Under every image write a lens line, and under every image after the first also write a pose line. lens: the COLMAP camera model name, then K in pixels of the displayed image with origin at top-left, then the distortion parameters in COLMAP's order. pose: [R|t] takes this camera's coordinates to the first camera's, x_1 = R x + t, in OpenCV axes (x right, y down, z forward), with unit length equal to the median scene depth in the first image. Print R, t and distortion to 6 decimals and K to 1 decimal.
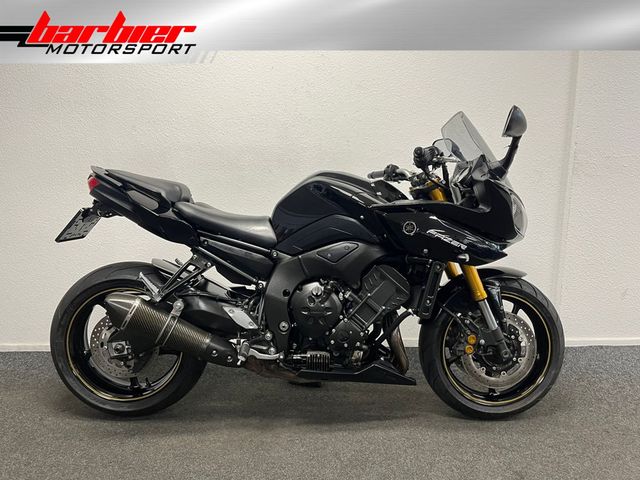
lens RADIAL K [[485.5, 0, 321.2], [0, 485.5, 237.7], [0, 0, 1]] dist [0.071958, -0.098439]
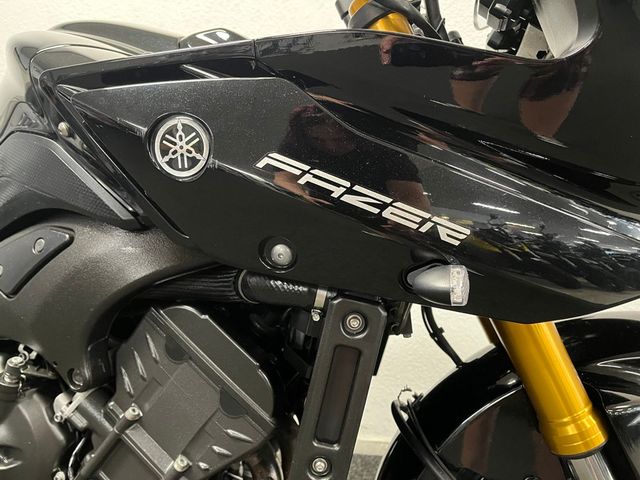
lens RADIAL K [[485.5, 0, 320.8], [0, 485.5, 239.6], [0, 0, 1]] dist [0.071958, -0.098439]
pose [[0.961941, -0.013449, -0.272925, 0.270780], [0.006827, 0.999659, -0.025198, 0.024590], [0.273170, 0.022376, 0.961705, 0.722915]]
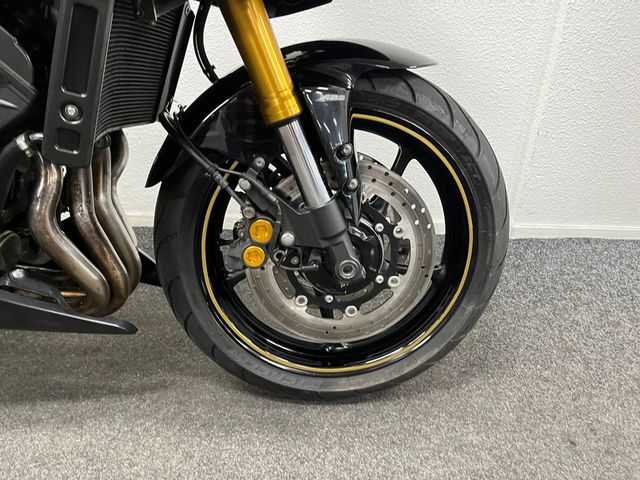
lens RADIAL K [[485.5, 0, 321.1], [0, 485.5, 242.4], [0, 0, 1]] dist [0.071958, -0.098439]
pose [[0.999151, 0.034030, 0.023207, 0.349318], [-0.039059, 0.961641, 0.271515, 0.113937], [-0.013077, -0.272191, 0.962154, 0.643270]]
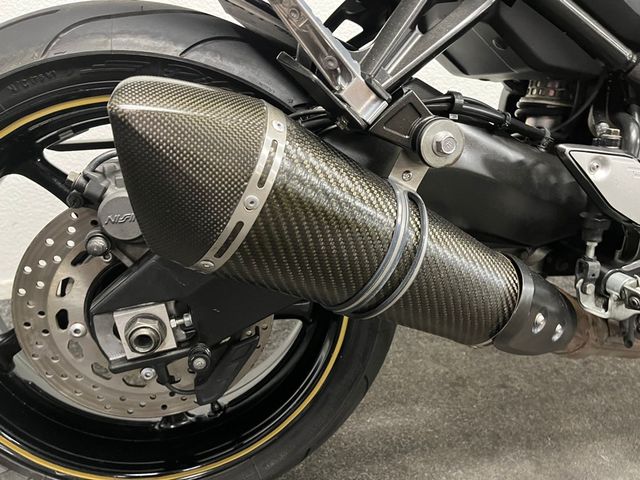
lens RADIAL K [[485.5, 0, 318.2], [0, 485.5, 230.1], [0, 0, 1]] dist [0.071958, -0.098439]
pose [[0.977048, -0.069436, 0.201386, -0.370539], [0.027396, 0.978491, 0.204461, 0.122962], [-0.211252, -0.194251, 0.957935, 0.744660]]
